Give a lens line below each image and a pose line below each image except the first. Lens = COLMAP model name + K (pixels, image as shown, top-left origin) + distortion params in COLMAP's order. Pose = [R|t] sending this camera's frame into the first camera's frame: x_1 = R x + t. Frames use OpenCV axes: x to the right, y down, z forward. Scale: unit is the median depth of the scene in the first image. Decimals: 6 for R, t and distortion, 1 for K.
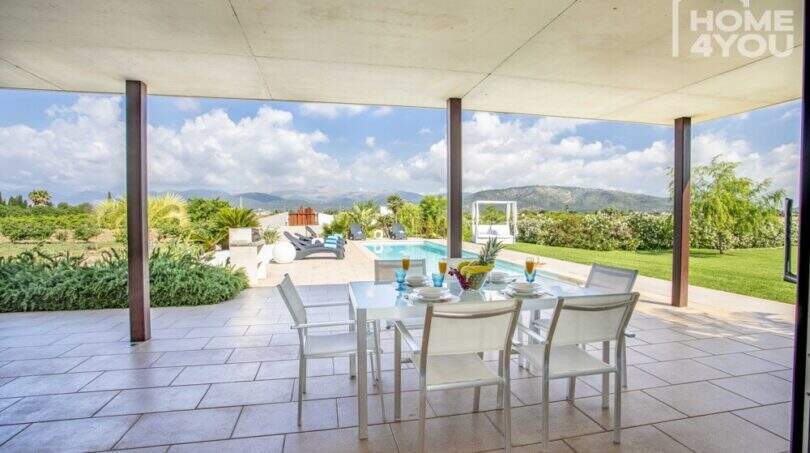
lens RADIAL K [[383.5, 0, 405.0], [0, 383.5, 226.5], [0, 0, 1]] dist [-0.022721, 0.000441]
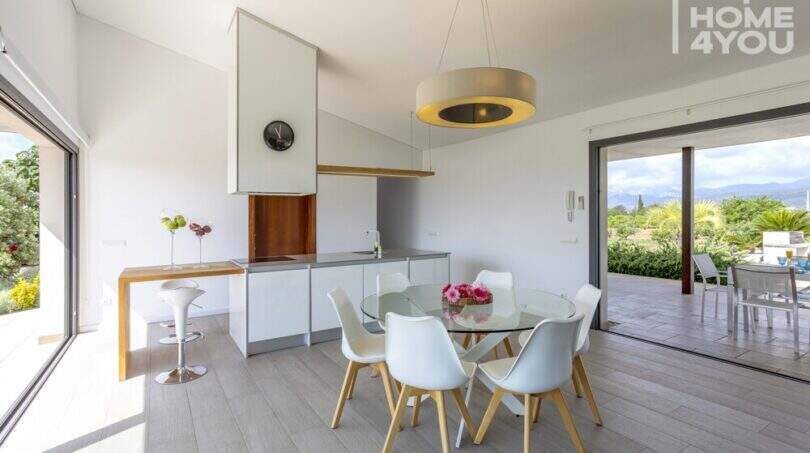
lens RADIAL K [[380.1, 0, 405.0], [0, 380.1, 226.5], [0, 0, 1]] dist [0.024827, 0.000397]
pose [[0.355699, 0.013193, -0.934508, 0.197680], [-0.015827, 0.999842, 0.008091, -0.001142], [0.934467, 0.011912, 0.355851, -0.342127]]
